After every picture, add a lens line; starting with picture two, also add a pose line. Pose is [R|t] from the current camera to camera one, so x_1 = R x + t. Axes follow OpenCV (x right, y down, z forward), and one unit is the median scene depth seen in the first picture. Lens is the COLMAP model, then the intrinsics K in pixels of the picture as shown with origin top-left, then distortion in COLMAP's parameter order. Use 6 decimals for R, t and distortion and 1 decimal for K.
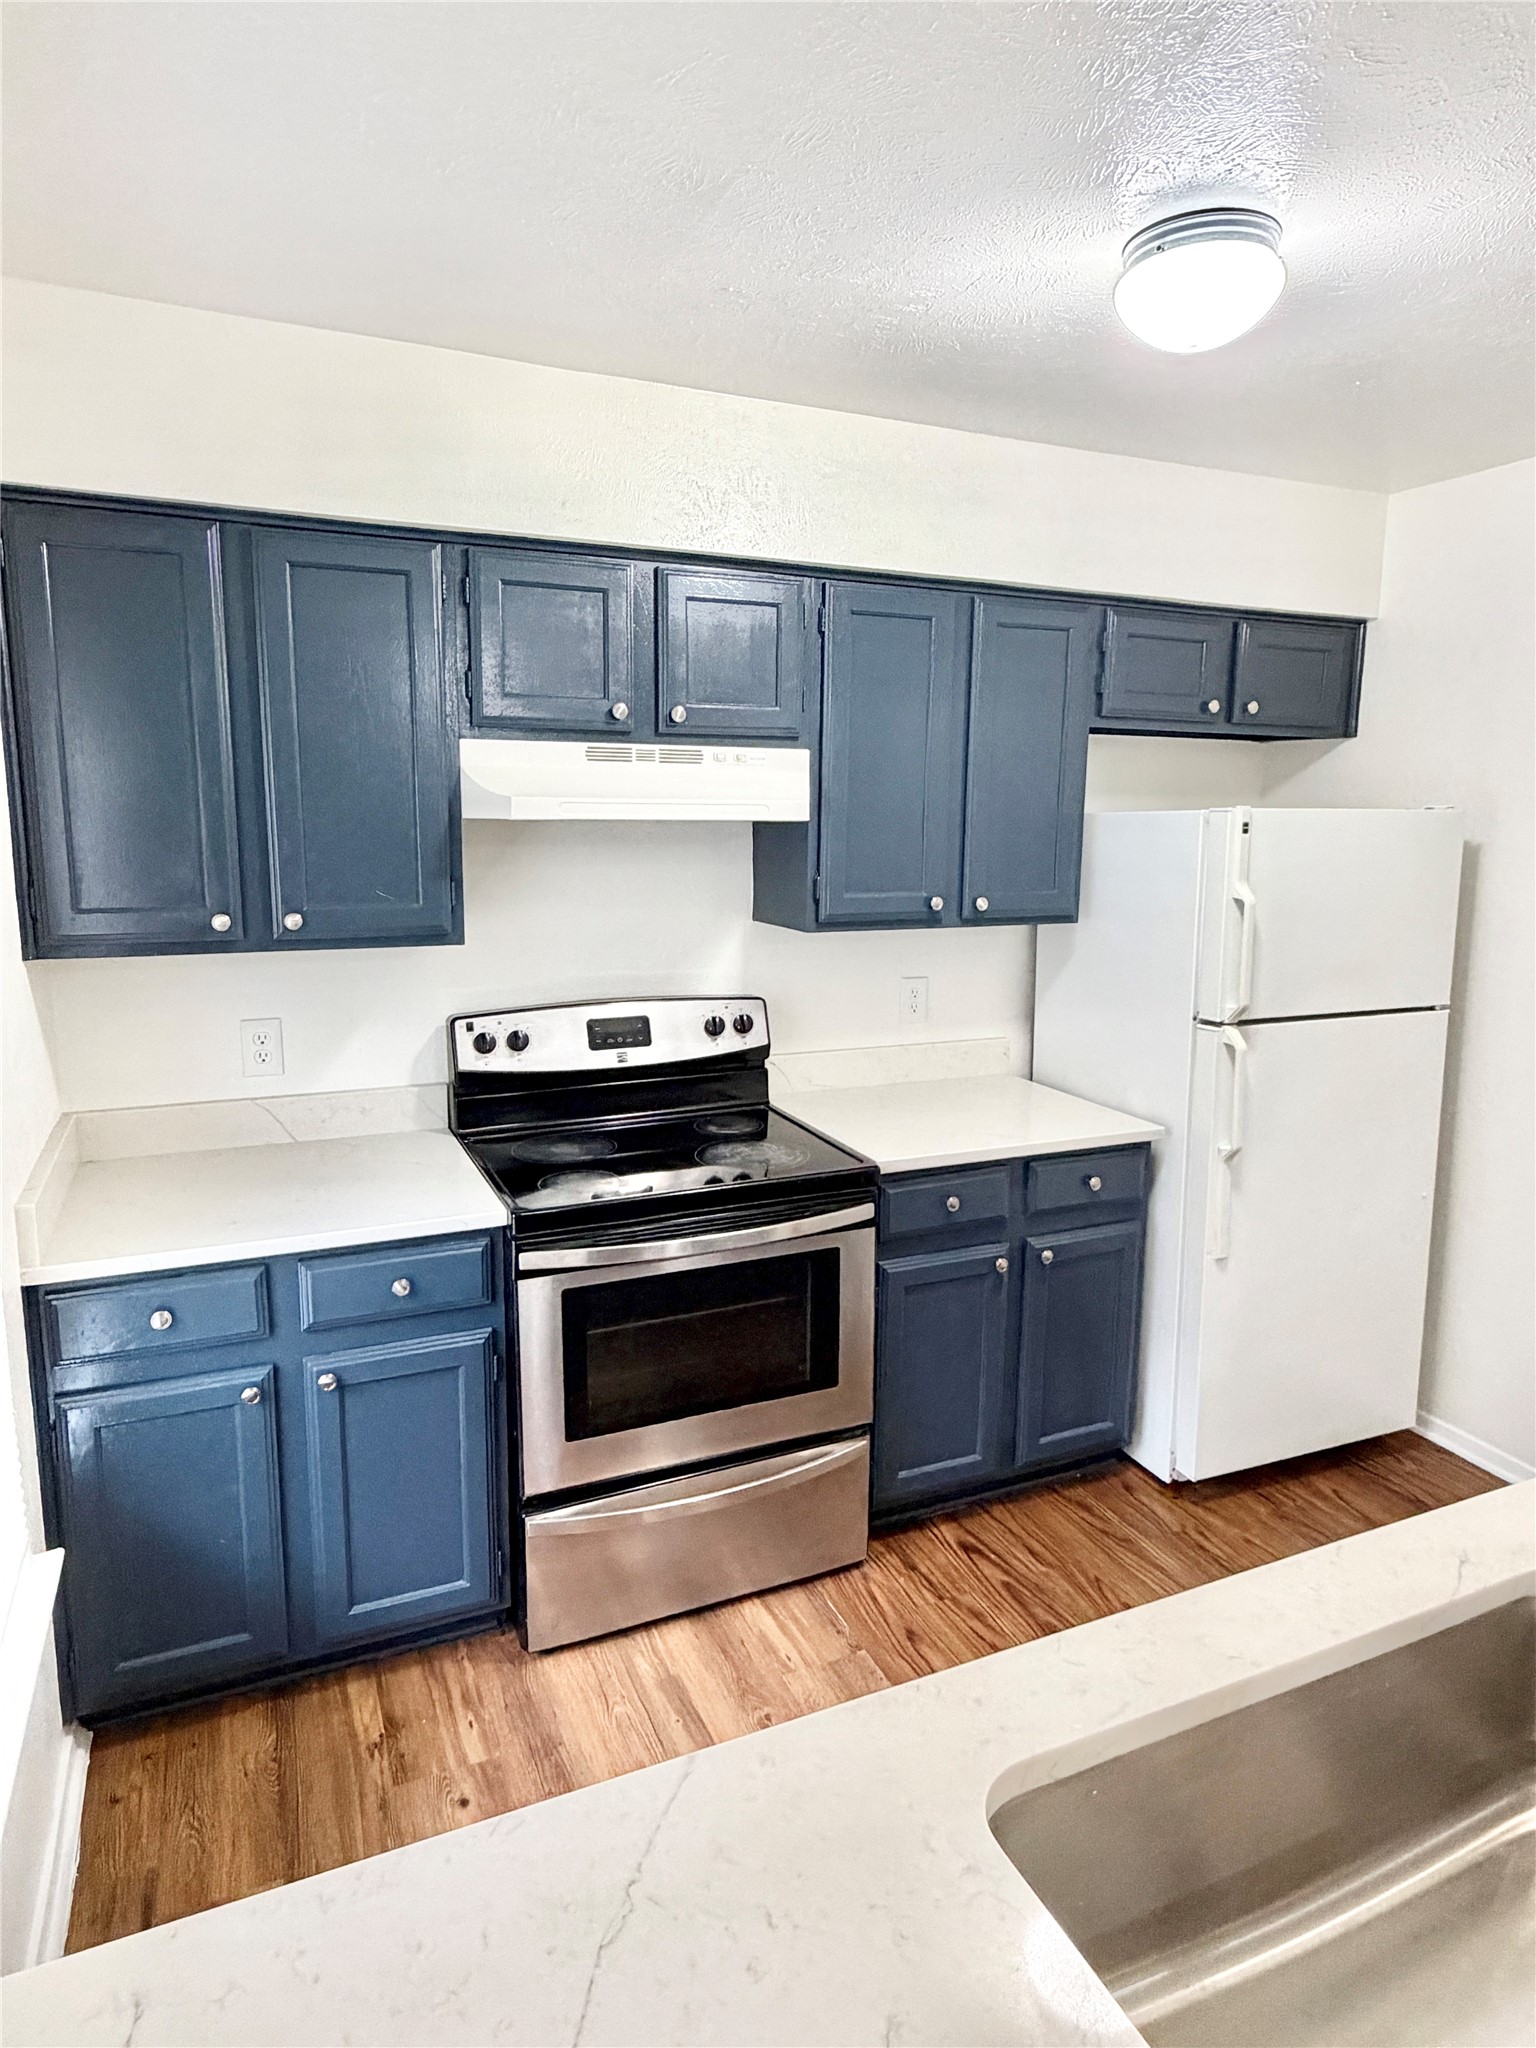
lens RADIAL K [[1235.8, 0, 759.2], [0, 1235.8, 1019.5], [0, 0, 1]] dist [-0.007156, 0.003012]
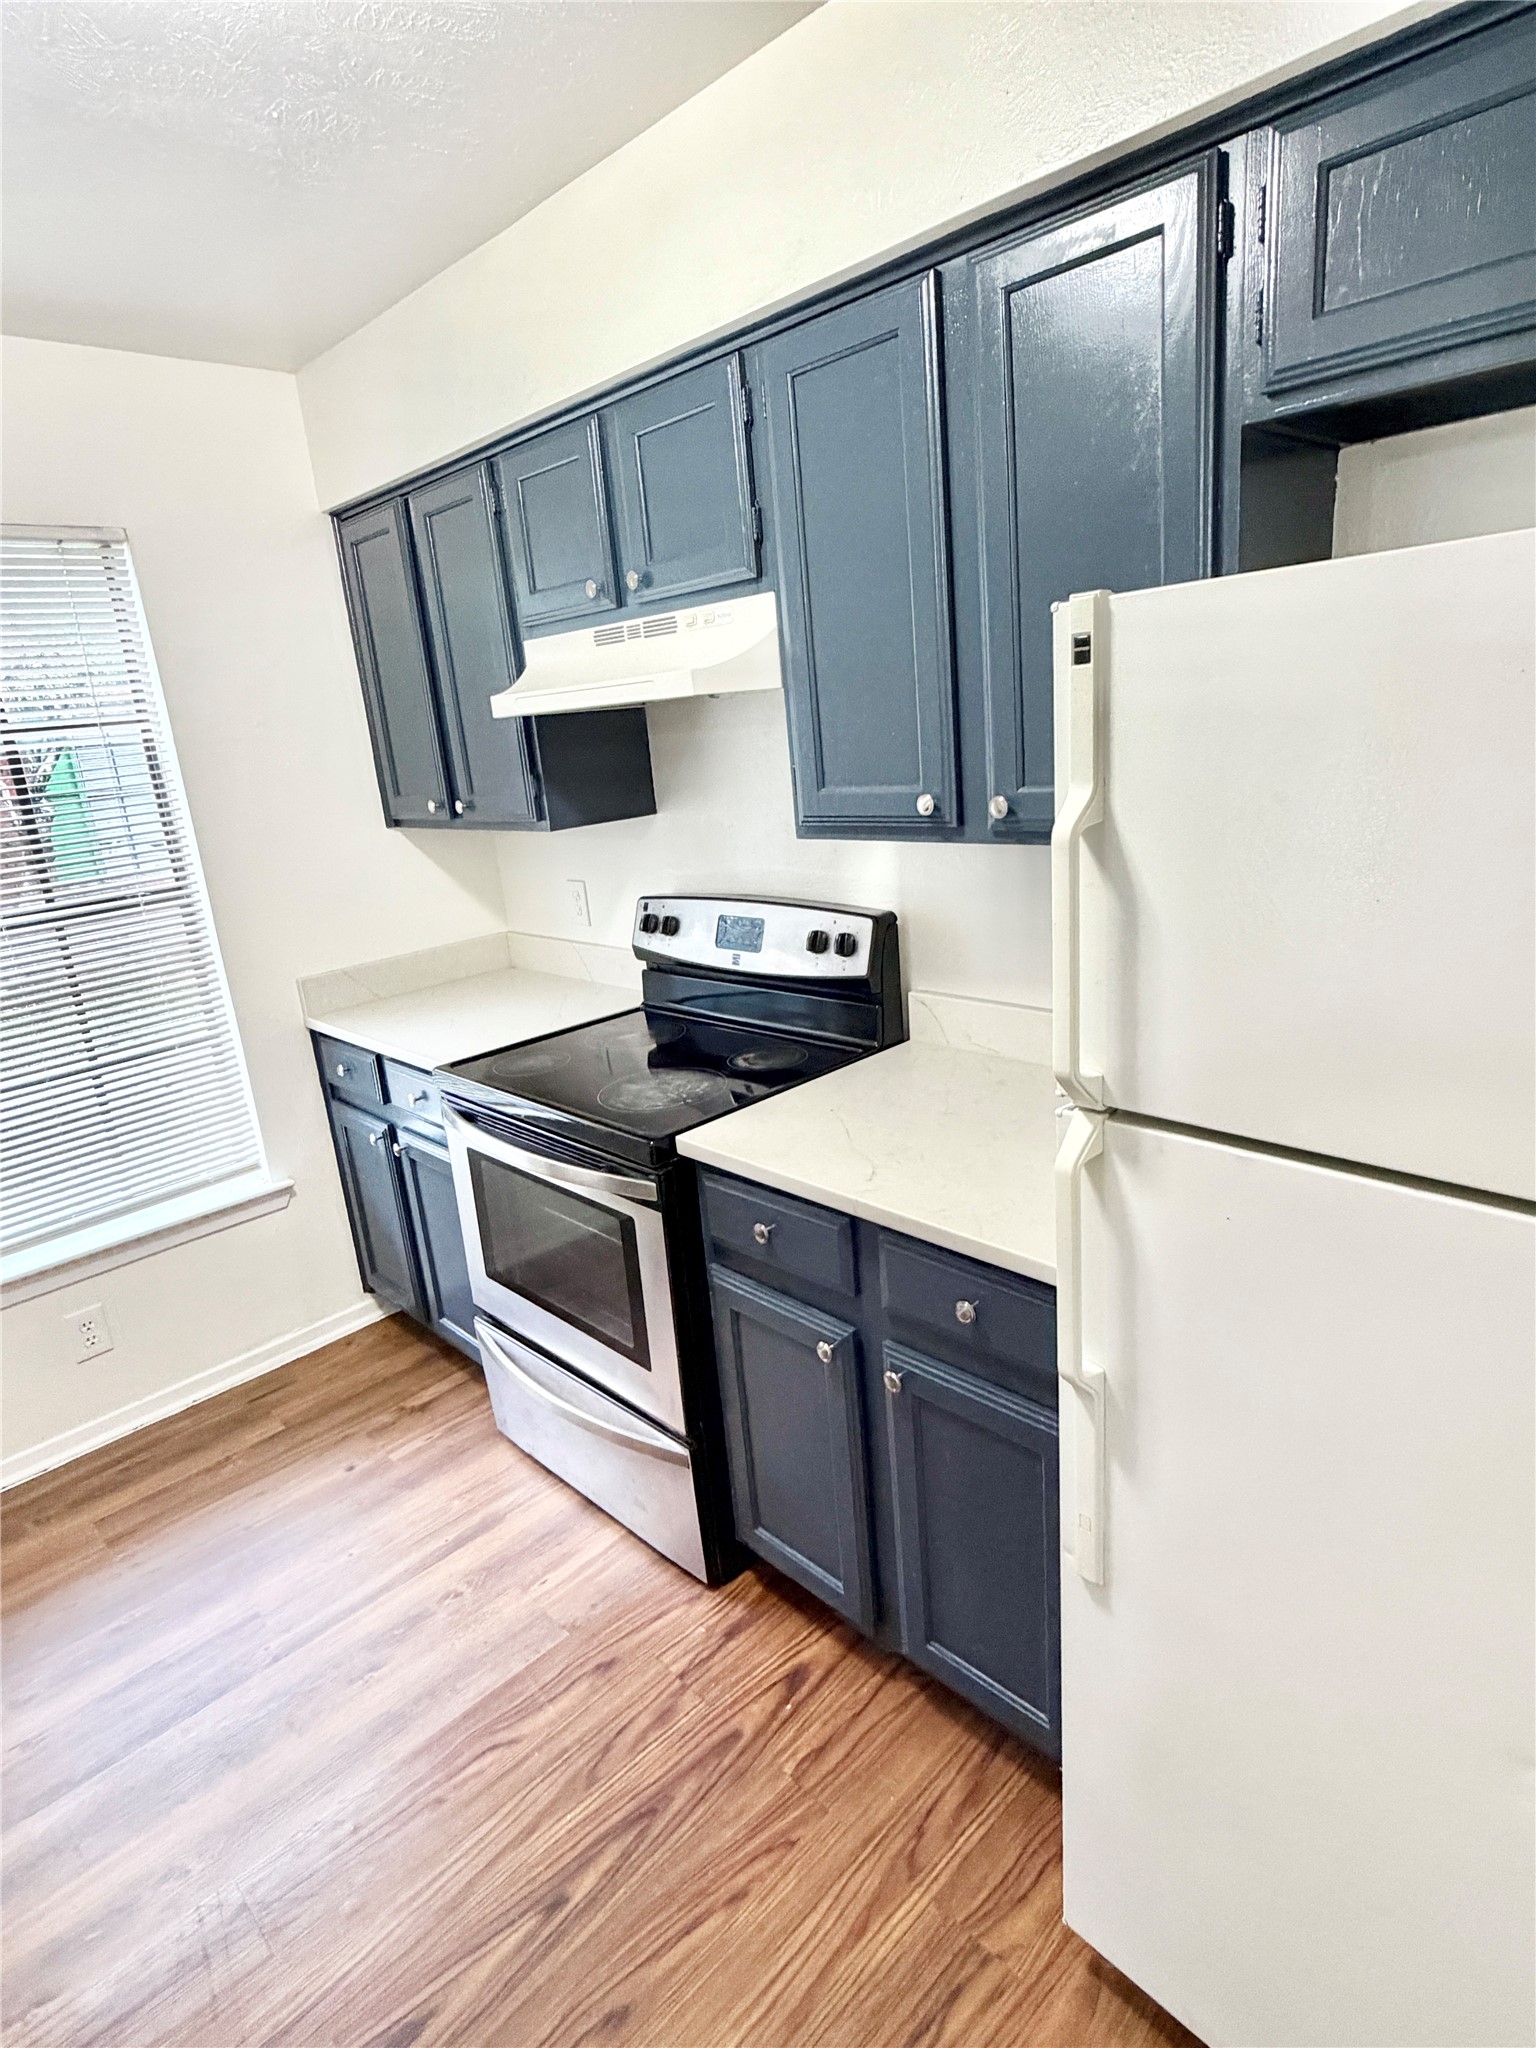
lens RADIAL K [[1120.7, 0, 767.4], [0, 1120.7, 1019.1], [0, 0, 1]] dist [-0.002033, 0.000835]
pose [[0.328775, 0.213967, -0.919851, 0.720961], [-0.066590, 0.976825, 0.203419, -0.103972], [0.942058, -0.005626, 0.335403, 0.772946]]
